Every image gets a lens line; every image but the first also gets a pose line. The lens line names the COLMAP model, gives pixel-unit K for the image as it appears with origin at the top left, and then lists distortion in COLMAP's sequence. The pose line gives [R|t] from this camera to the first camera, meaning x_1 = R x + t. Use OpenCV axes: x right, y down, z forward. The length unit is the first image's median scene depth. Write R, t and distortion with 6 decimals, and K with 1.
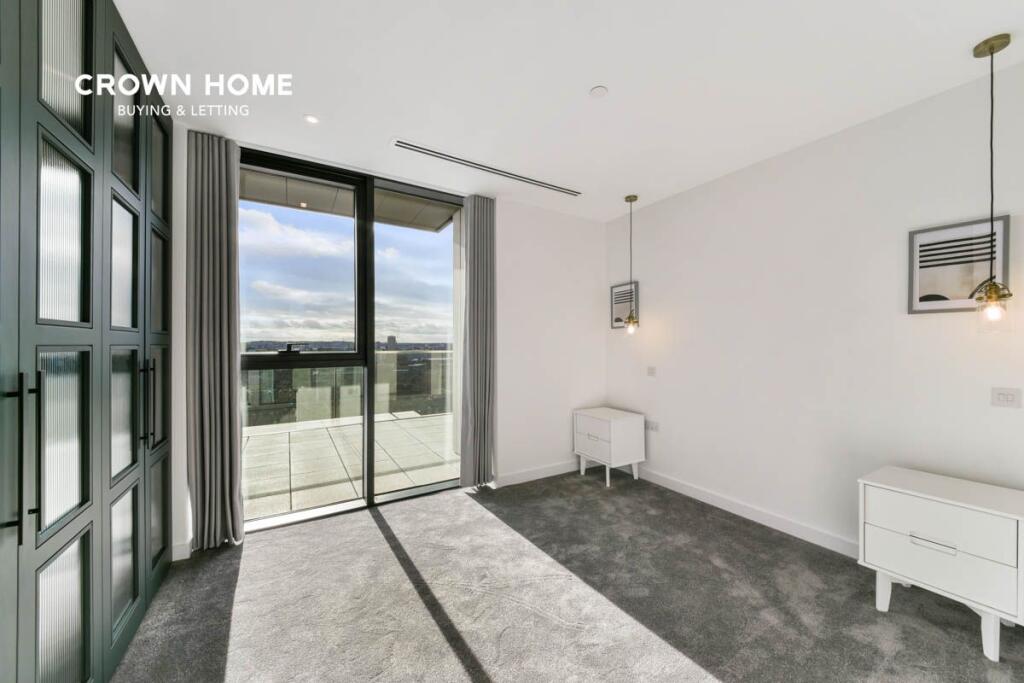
lens RADIAL K [[369.7, 0, 503.2], [0, 369.7, 346.4], [0, 0, 1]] dist [-0.000912, -0.008119]
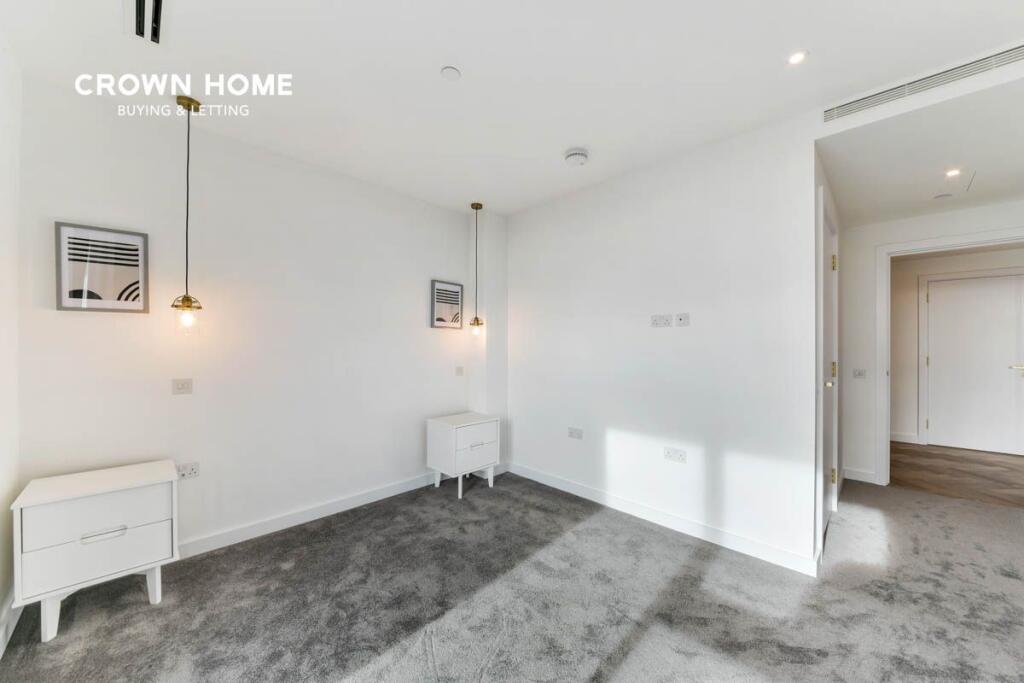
lens RADIAL K [[369.7, 0, 503.2], [0, 369.7, 346.4], [0, 0, 1]] dist [-0.000912, -0.008119]
pose [[-0.289223, -0.008336, 0.957225, -0.613224], [-0.005399, 0.999960, 0.007077, -0.012841], [-0.957247, -0.003121, -0.289257, 1.104872]]
